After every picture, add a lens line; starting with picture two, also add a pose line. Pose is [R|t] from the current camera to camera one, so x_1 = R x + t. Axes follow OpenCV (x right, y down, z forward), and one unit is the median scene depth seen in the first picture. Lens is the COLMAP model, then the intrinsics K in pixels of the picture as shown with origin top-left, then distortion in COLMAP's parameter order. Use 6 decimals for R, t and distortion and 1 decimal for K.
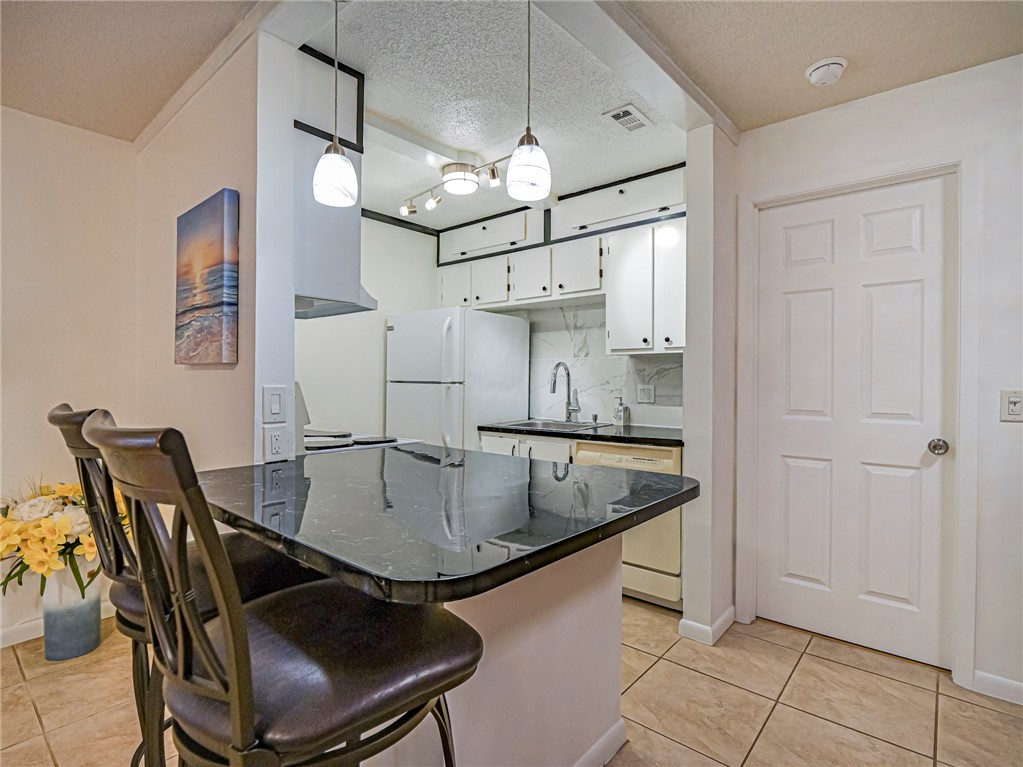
lens RADIAL K [[518.4, 0, 513.7], [0, 518.4, 380.6], [0, 0, 1]] dist [-0.000901, -0.004283]
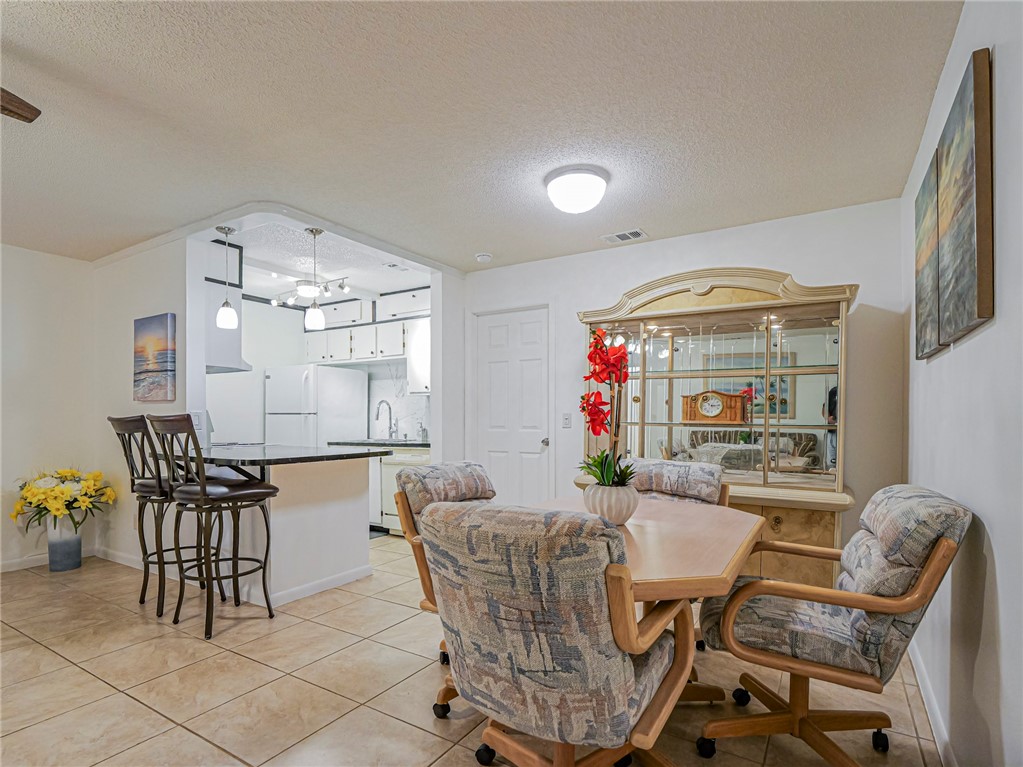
lens RADIAL K [[518.4, 0, 499.0], [0, 518.4, 419.9], [0, 0, 1]] dist [-0.000901, -0.004283]
pose [[0.988677, -0.005243, 0.149968, 0.245931], [0.005288, 0.999986, 0.000097, 0.030118], [-0.149966, 0.000697, 0.988691, -0.711500]]
